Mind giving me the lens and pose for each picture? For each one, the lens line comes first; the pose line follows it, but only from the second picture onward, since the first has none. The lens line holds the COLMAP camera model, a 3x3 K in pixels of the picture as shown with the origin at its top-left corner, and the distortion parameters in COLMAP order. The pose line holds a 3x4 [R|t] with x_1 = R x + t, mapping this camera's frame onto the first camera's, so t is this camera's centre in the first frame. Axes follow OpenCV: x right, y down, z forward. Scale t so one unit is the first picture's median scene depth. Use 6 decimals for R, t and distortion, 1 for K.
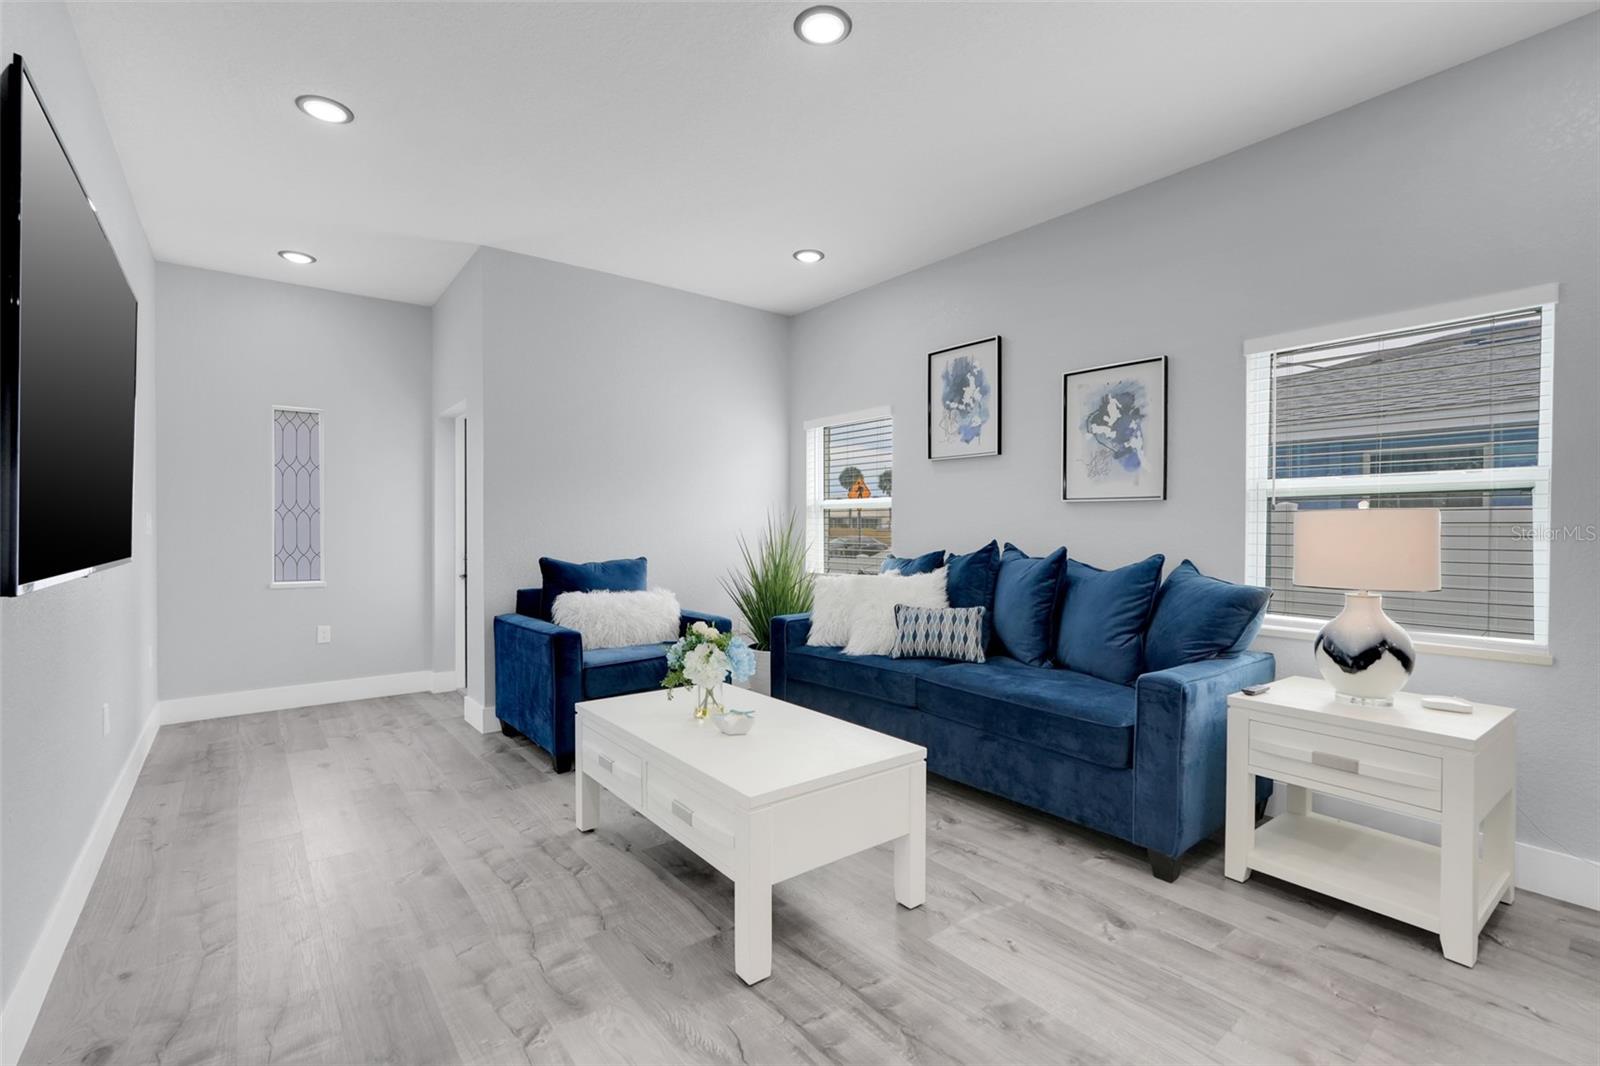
lens RADIAL K [[705.4, 0, 805.9], [0, 705.4, 533.2], [0, 0, 1]] dist [-0.011305, 0.006430]
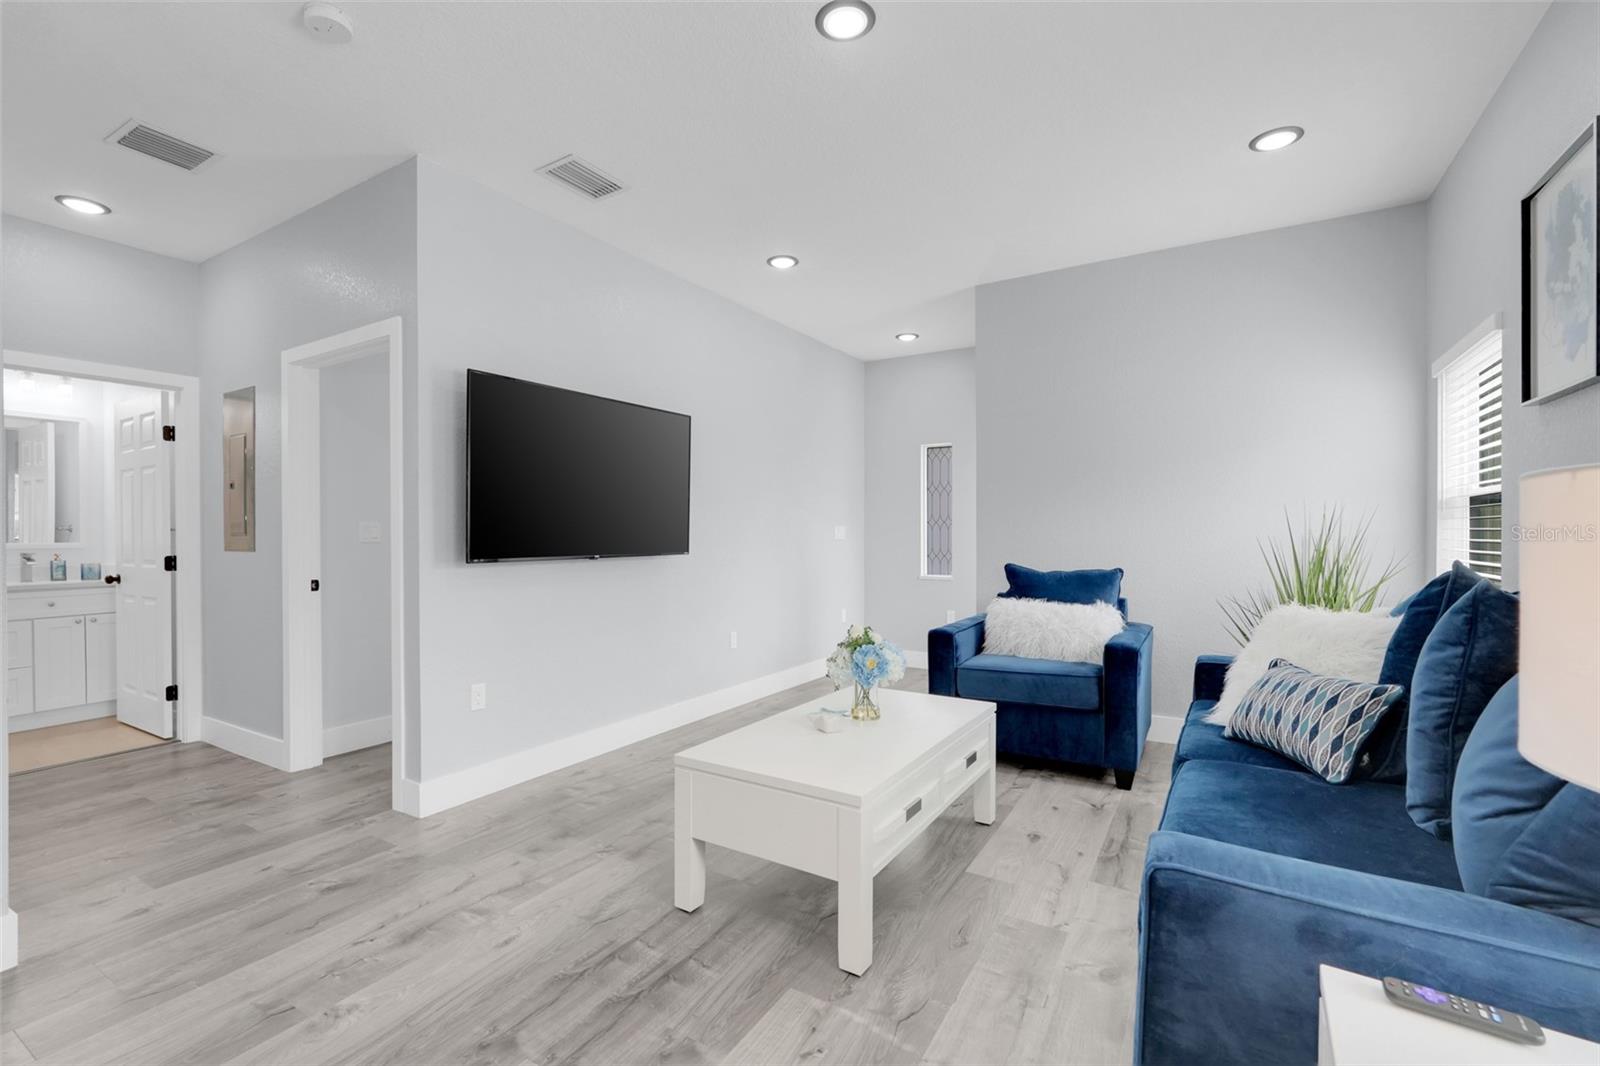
lens RADIAL K [[705.4, 0, 805.9], [0, 705.4, 533.2], [0, 0, 1]] dist [-0.011305, 0.006430]
pose [[0.330952, -0.004083, -0.943639, 0.829507], [-0.003341, 0.999979, -0.005498, -0.008144], [0.943642, 0.004973, 0.330932, 0.565057]]
